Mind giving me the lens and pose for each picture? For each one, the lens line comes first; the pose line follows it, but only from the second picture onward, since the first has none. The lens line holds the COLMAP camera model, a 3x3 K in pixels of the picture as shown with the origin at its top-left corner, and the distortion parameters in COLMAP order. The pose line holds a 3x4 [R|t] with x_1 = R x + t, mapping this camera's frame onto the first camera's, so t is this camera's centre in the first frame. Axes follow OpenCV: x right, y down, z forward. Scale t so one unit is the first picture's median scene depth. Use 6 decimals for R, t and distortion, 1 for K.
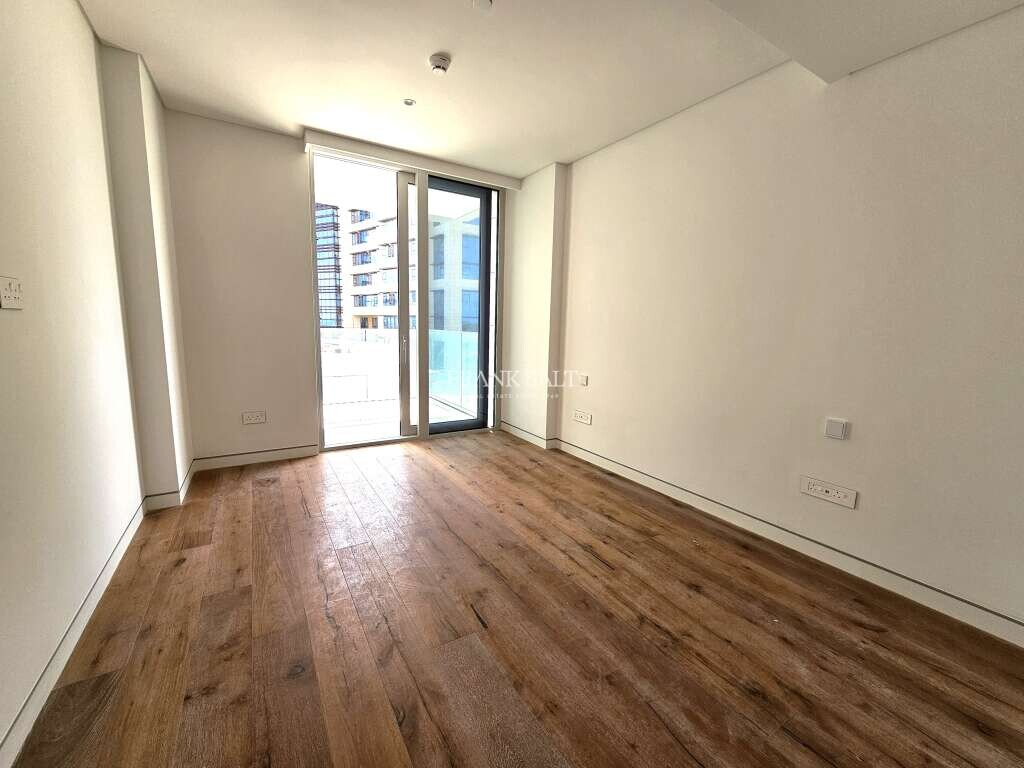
lens RADIAL K [[419.5, 0, 512.5], [0, 419.5, 384.1], [0, 0, 1]] dist [-0.000617, -0.000093]
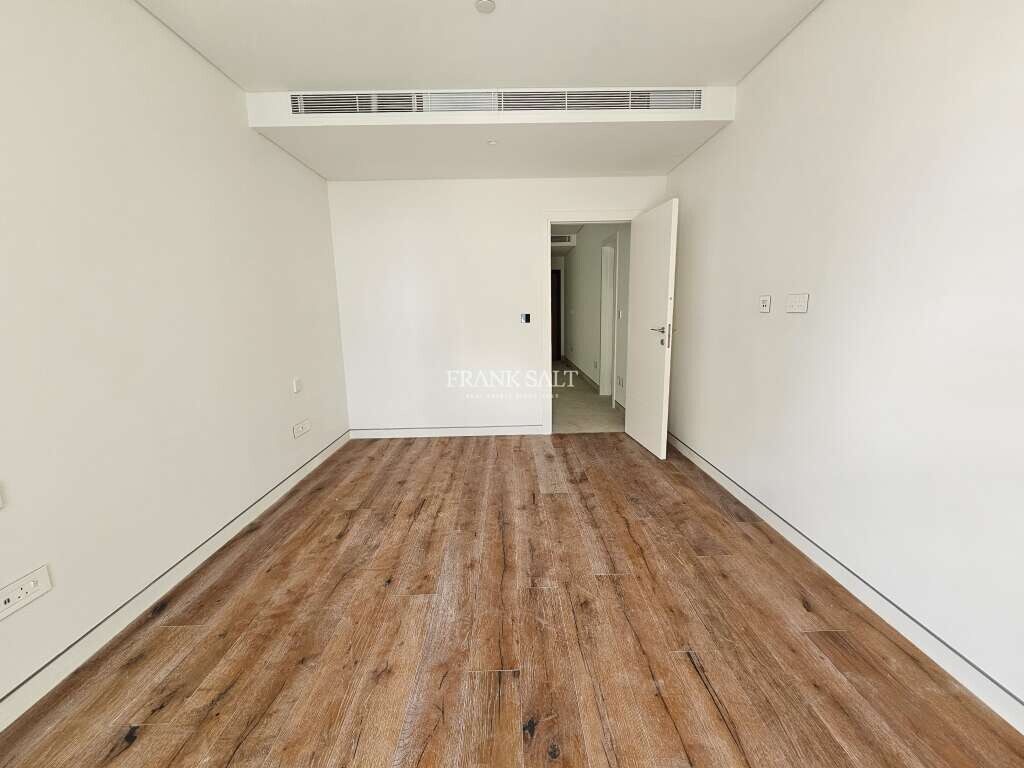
lens RADIAL K [[419.5, 0, 514.6], [0, 419.5, 387.0], [0, 0, 1]] dist [-0.000617, -0.000093]
pose [[-0.861389, -0.103726, 0.497242, -0.597721], [0.070871, 0.944809, 0.319863, -0.292642], [-0.502977, 0.310767, -0.806497, 1.693948]]
